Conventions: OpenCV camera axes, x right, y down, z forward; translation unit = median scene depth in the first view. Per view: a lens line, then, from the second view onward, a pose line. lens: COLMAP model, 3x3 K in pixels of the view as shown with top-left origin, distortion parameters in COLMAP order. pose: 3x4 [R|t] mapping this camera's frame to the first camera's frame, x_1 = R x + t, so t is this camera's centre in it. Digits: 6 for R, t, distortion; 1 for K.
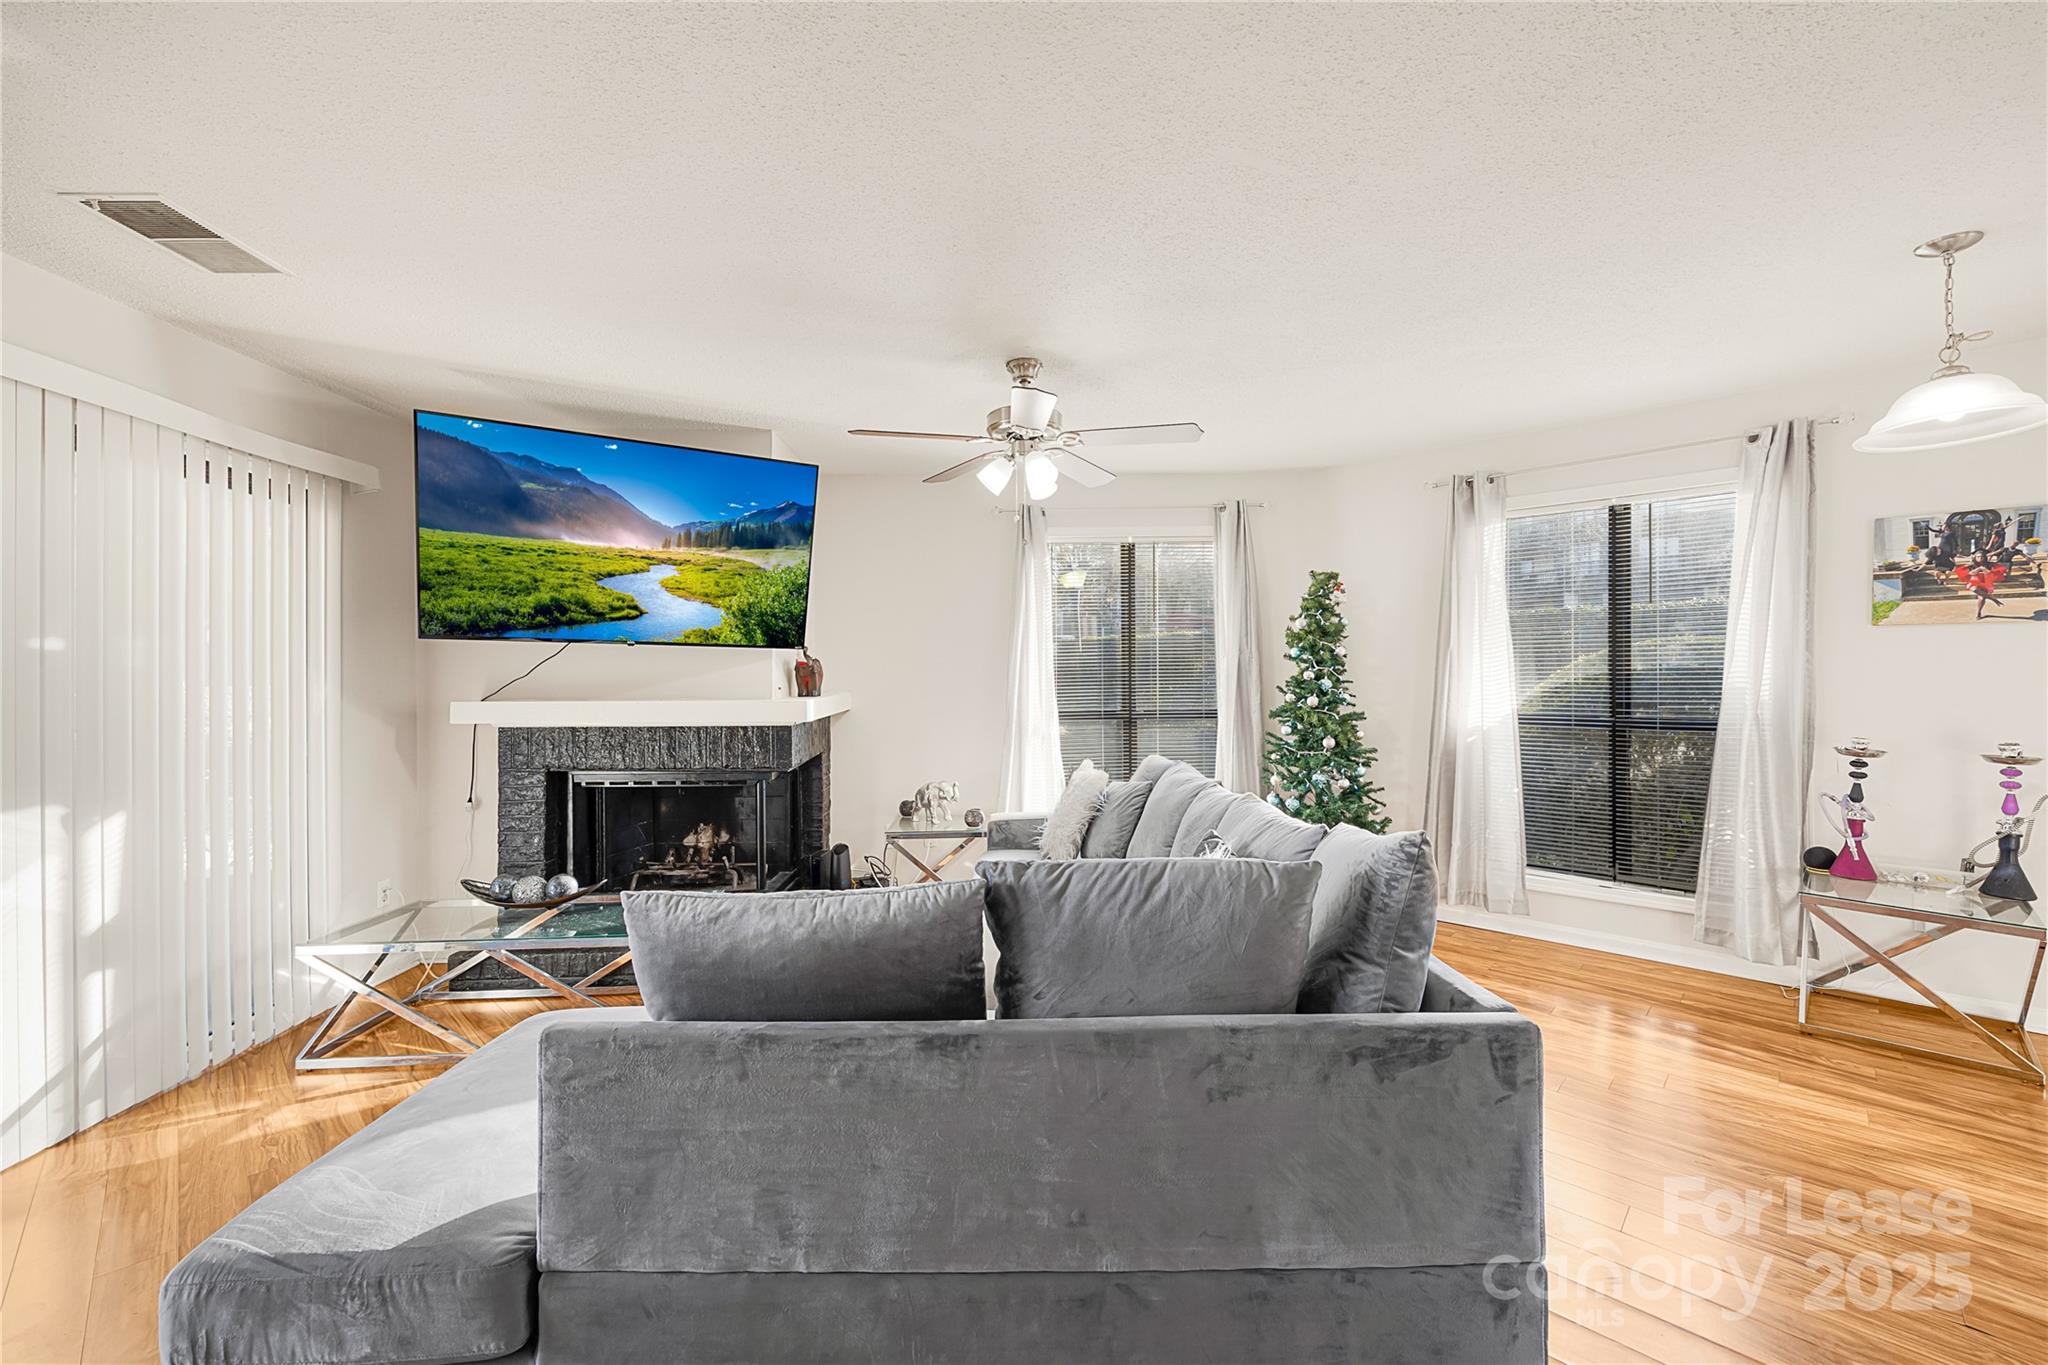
lens RADIAL K [[783.1, 0, 1048.6], [0, 783.1, 679.3], [0, 0, 1]] dist [-0.002727, 0.000007]
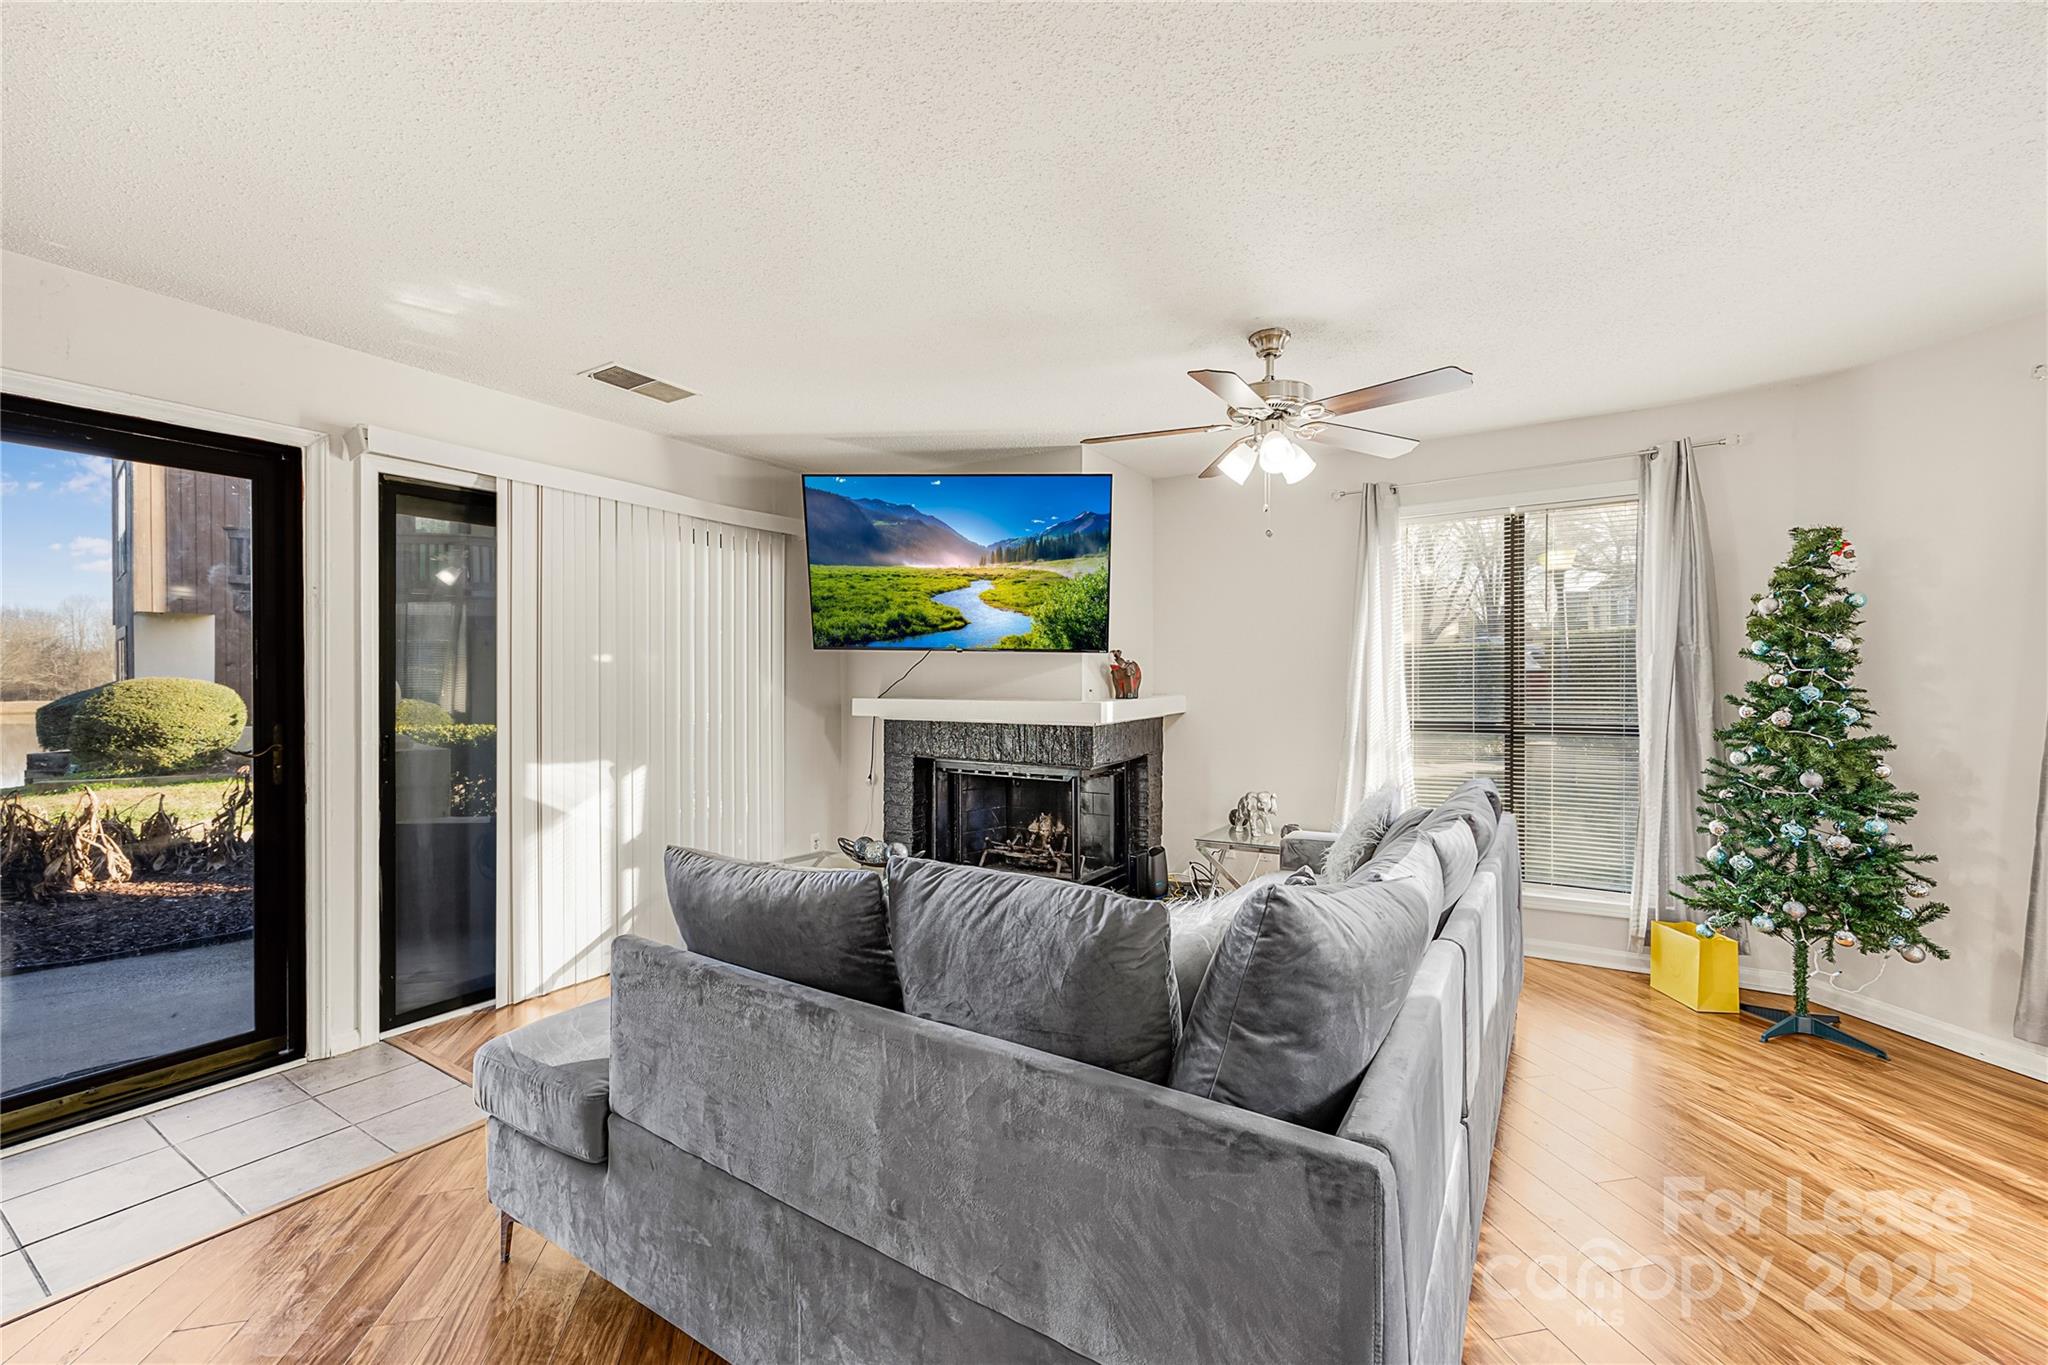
lens RADIAL K [[822.5, 0, 1072.8], [0, 822.5, 683.0], [0, 0, 1]] dist [0.002539, 0.000133]
pose [[0.841392, 0.006910, -0.540381, 0.266530], [-0.005099, 0.999975, 0.004848, -0.004108], [0.540401, -0.001324, 0.841406, 0.069099]]
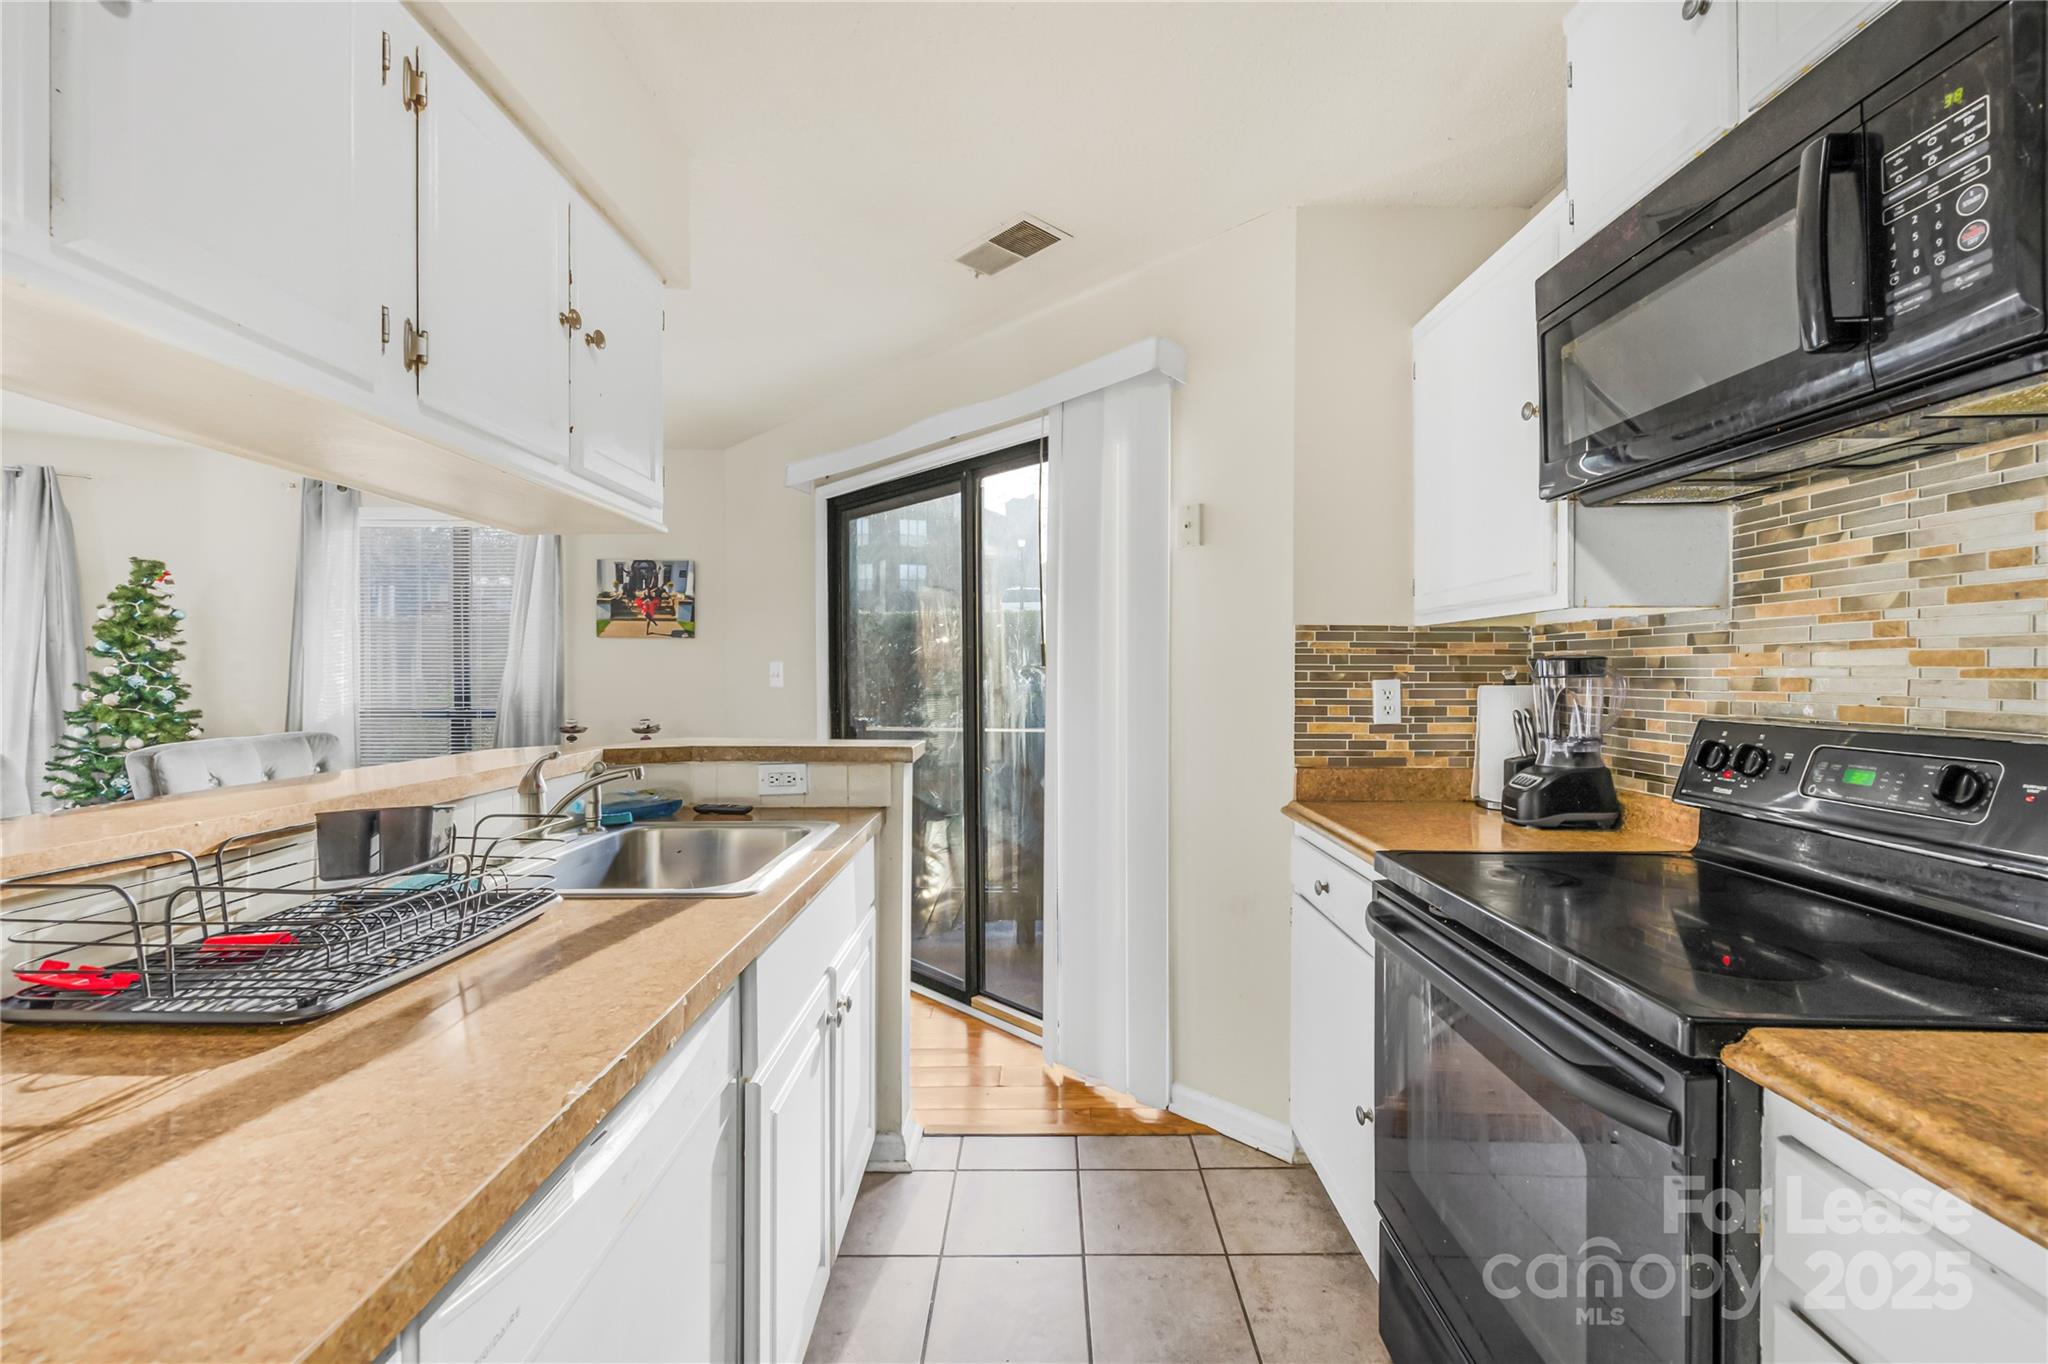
lens RADIAL K [[798.2, 0, 960.3], [0, 798.2, 681.0], [0, 0, 1]] dist [-0.000648, -0.000141]
pose [[0.748937, -0.000527, 0.662641, 0.604583], [-0.002054, 0.999993, 0.003117, 0.002378], [-0.662638, -0.003695, 0.748931, -0.465818]]
